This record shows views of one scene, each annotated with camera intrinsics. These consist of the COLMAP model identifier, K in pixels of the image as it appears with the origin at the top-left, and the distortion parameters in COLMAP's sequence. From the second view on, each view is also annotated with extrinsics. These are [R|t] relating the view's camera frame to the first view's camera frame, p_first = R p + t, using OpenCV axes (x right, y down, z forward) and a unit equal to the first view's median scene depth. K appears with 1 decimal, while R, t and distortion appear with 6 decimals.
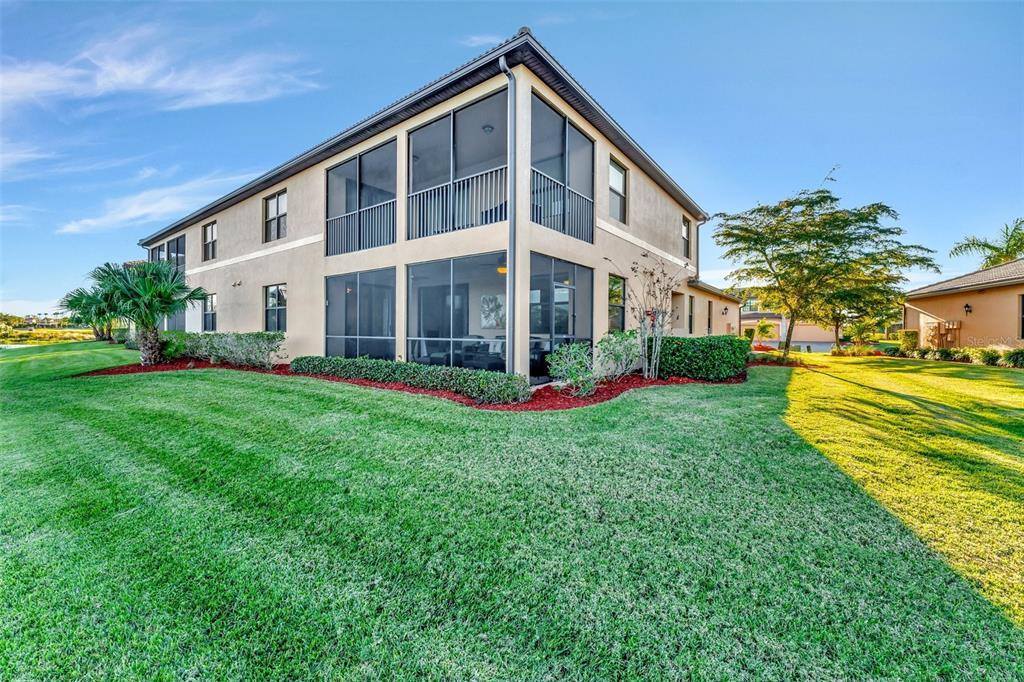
lens RADIAL K [[404.1, 0, 512.6], [0, 404.1, 336.6], [0, 0, 1]] dist [-0.000314, -0.000178]
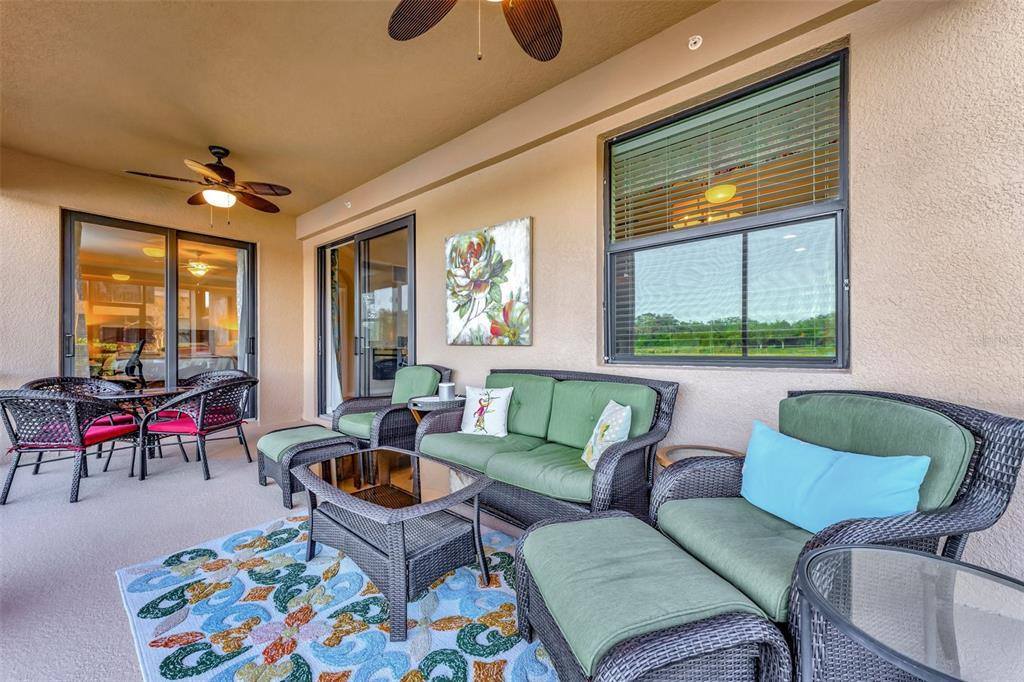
lens RADIAL K [[404.1, 0, 512.1], [0, 404.1, 340.9], [0, 0, 1]] dist [-0.000314, -0.000178]
pose [[0.996737, -0.008996, -0.080210, -0.002758], [0.008116, 0.999903, -0.011286, -0.019245], [0.080304, 0.010599, 0.996714, 0.706014]]
